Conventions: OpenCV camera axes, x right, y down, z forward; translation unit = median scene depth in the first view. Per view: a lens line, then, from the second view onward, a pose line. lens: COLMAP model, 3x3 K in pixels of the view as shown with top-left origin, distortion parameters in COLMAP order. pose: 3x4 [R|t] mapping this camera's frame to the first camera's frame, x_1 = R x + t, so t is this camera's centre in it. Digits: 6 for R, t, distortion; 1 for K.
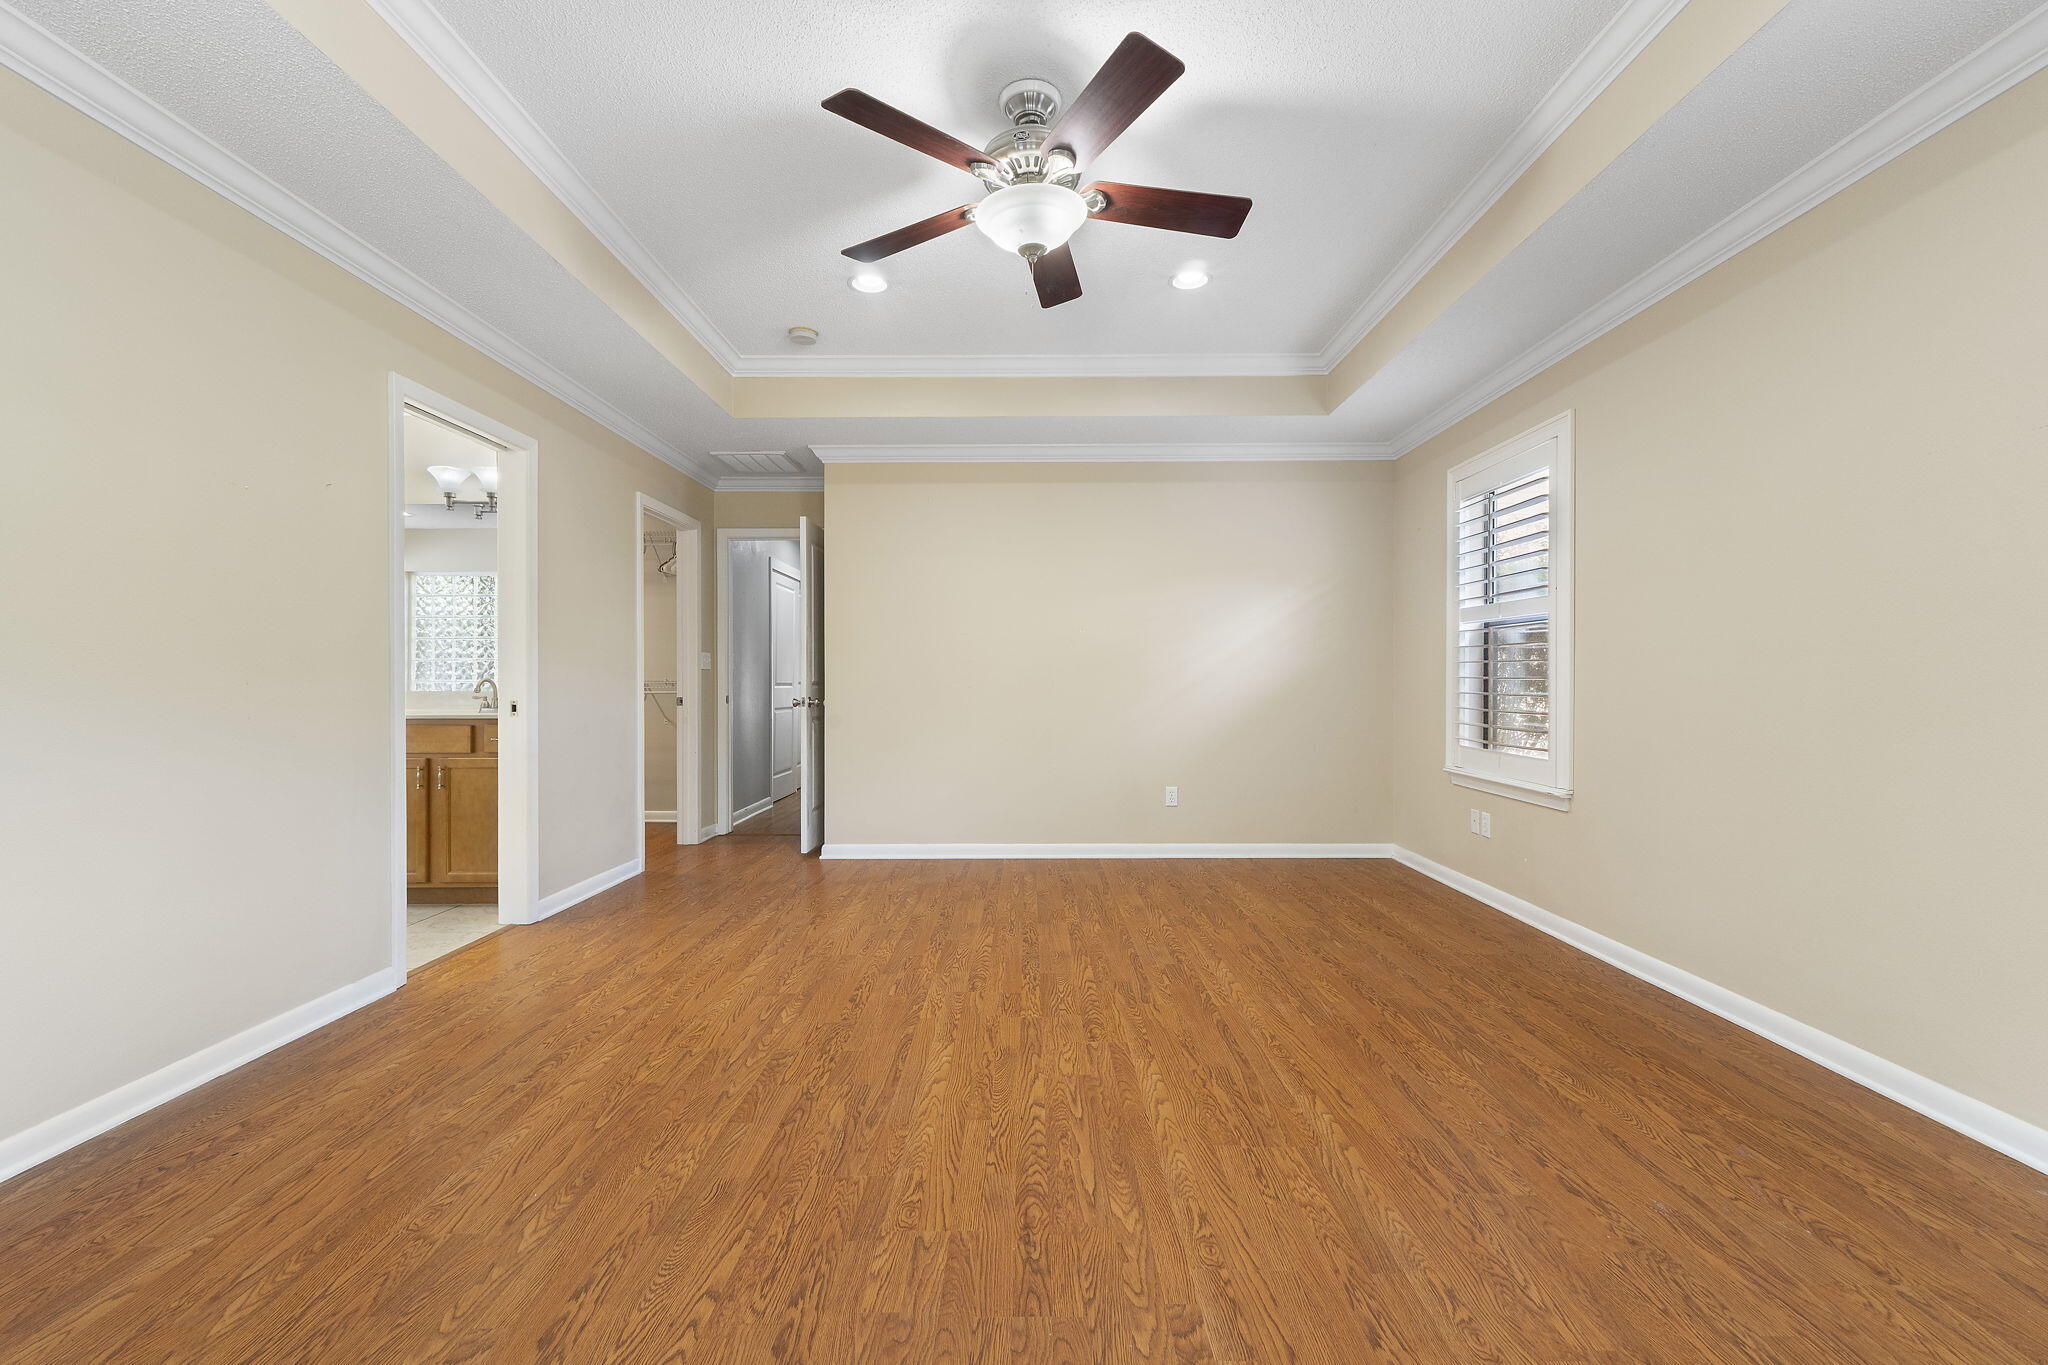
lens RADIAL K [[861.9, 0, 1026.4], [0, 861.9, 686.0], [0, 0, 1]] dist [0.000624, 0.000424]
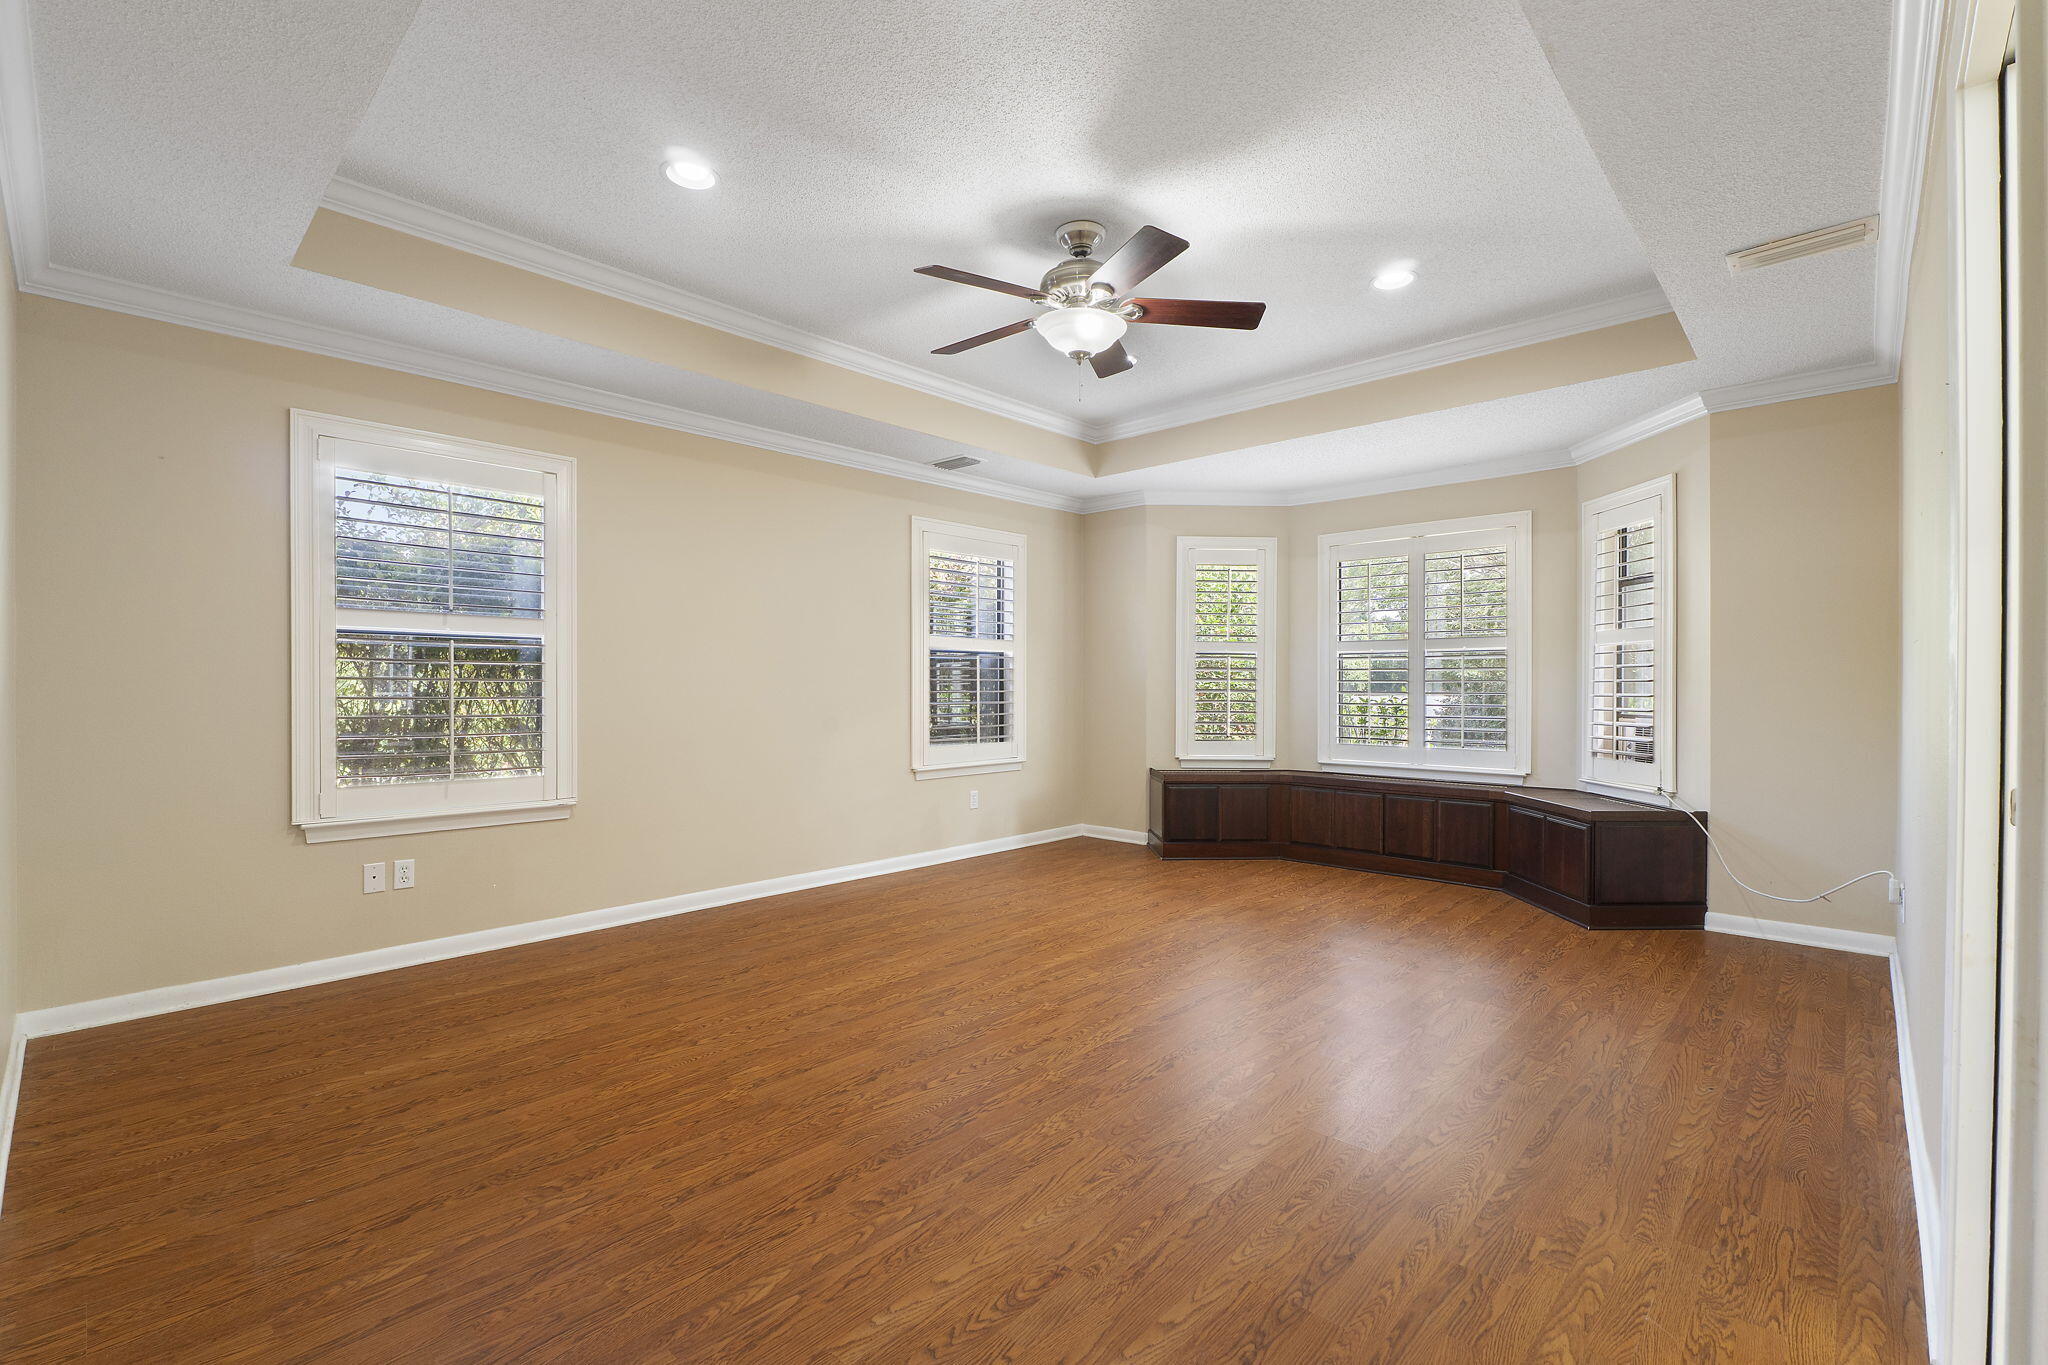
lens RADIAL K [[861.9, 0, 1026.4], [0, 861.9, 686.0], [0, 0, 1]] dist [0.000624, 0.000424]
pose [[-0.724904, -0.002173, 0.688847, -0.765916], [0.000883, 0.999991, 0.004083, -0.038948], [-0.688849, 0.003569, -0.724896, 1.884885]]
